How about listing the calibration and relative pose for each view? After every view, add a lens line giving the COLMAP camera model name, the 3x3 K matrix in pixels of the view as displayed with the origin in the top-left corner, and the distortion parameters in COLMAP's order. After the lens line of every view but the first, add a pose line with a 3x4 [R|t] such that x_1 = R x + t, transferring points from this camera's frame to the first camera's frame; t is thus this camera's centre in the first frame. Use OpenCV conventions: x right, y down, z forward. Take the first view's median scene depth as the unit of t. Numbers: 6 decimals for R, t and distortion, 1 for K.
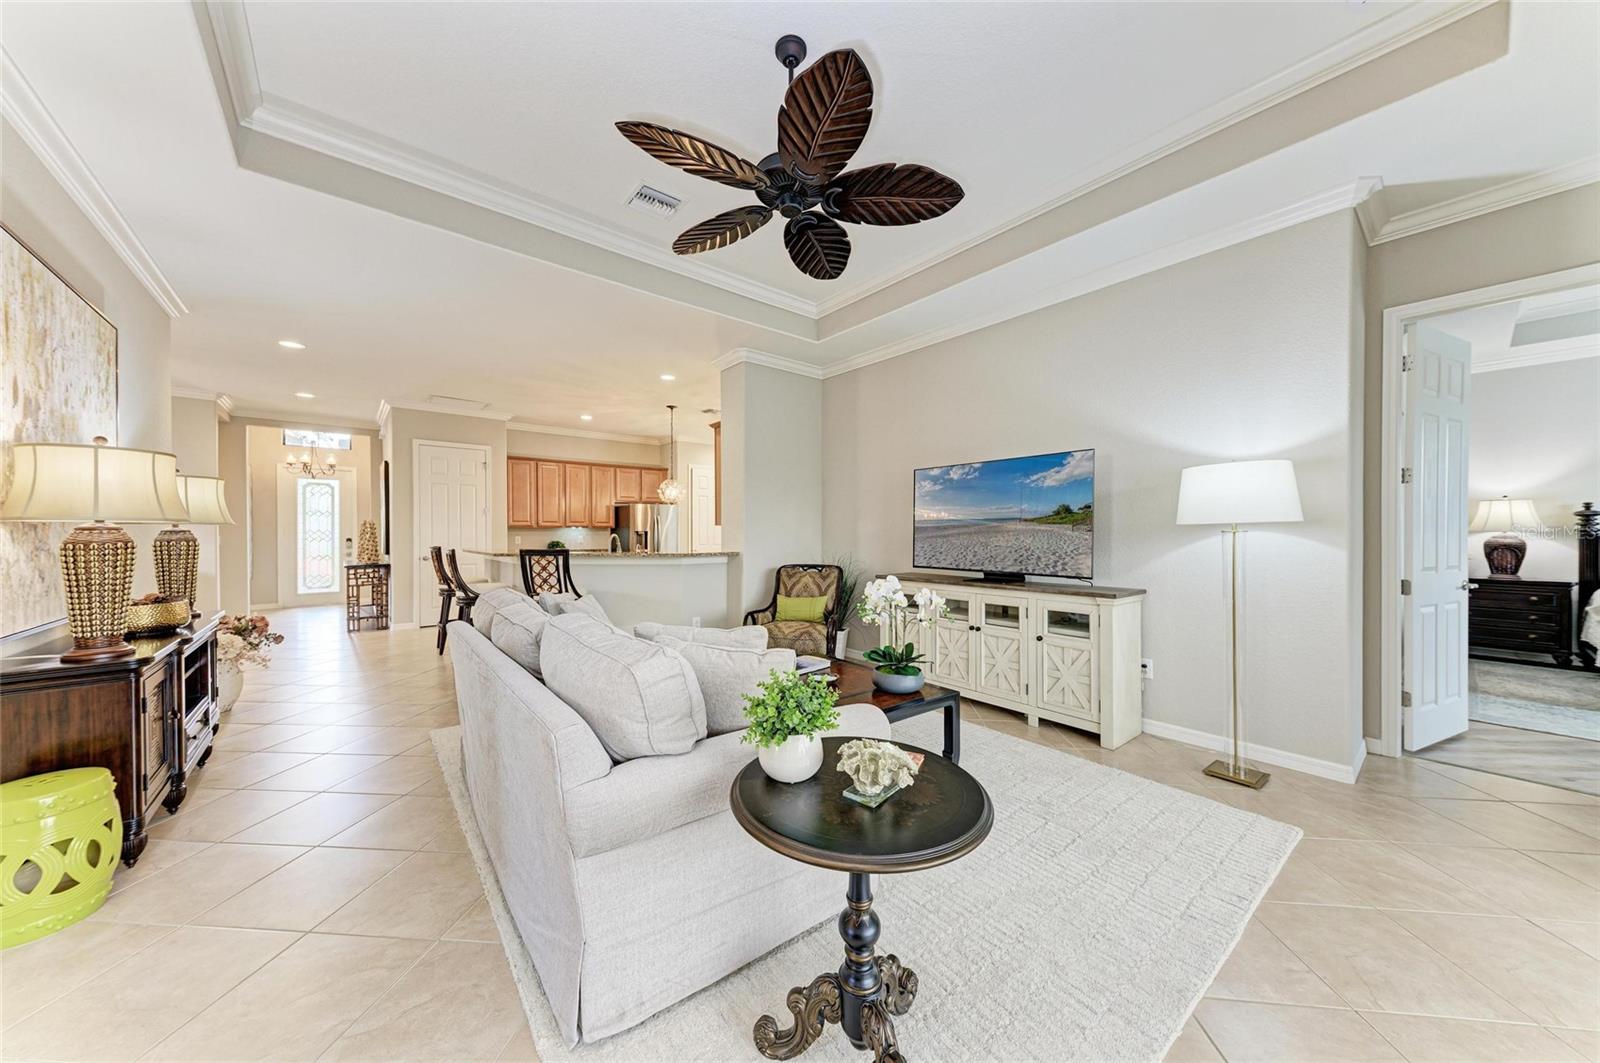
lens RADIAL K [[536.1, 0, 802.5], [0, 536.1, 540.6], [0, 0, 1]] dist [0.016028, -0.000042]
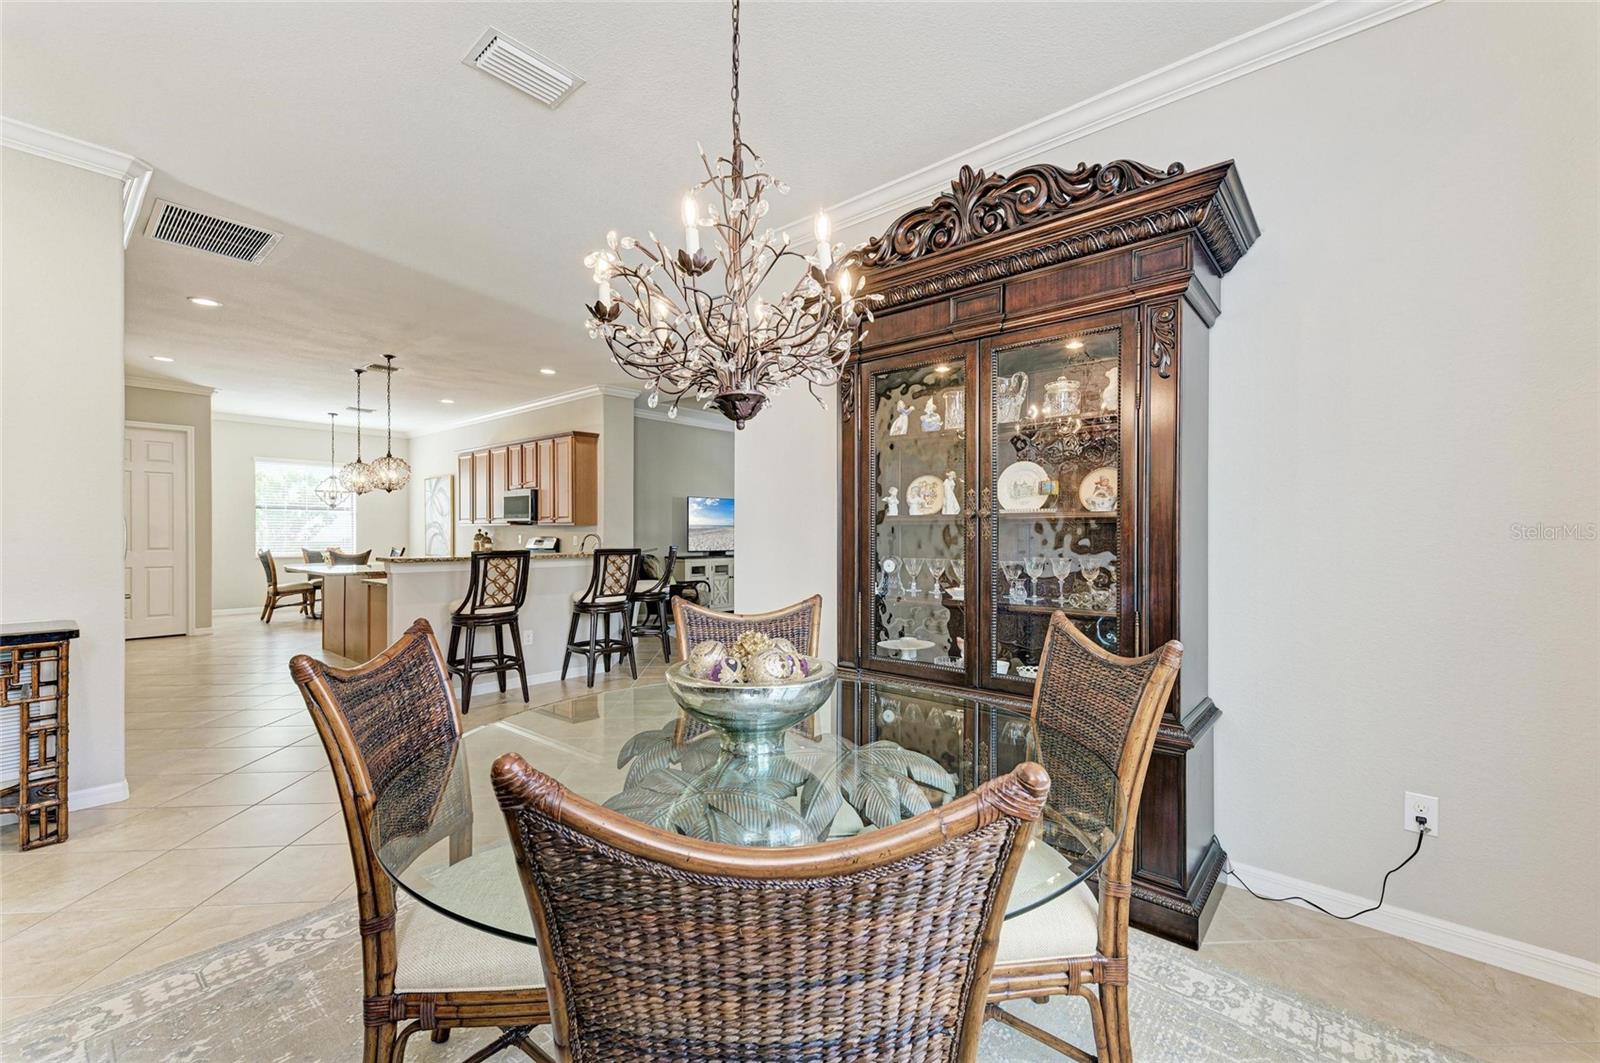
lens RADIAL K [[664.9, 0, 826.8], [0, 664.9, 541.6], [0, 0, 1]] dist [0.001739, 0.000085]
pose [[-0.193833, -0.012634, 0.980953, -2.277912], [0.011605, 0.999818, 0.015170, -0.012992], [-0.980966, 0.014325, -0.193652, 1.089368]]
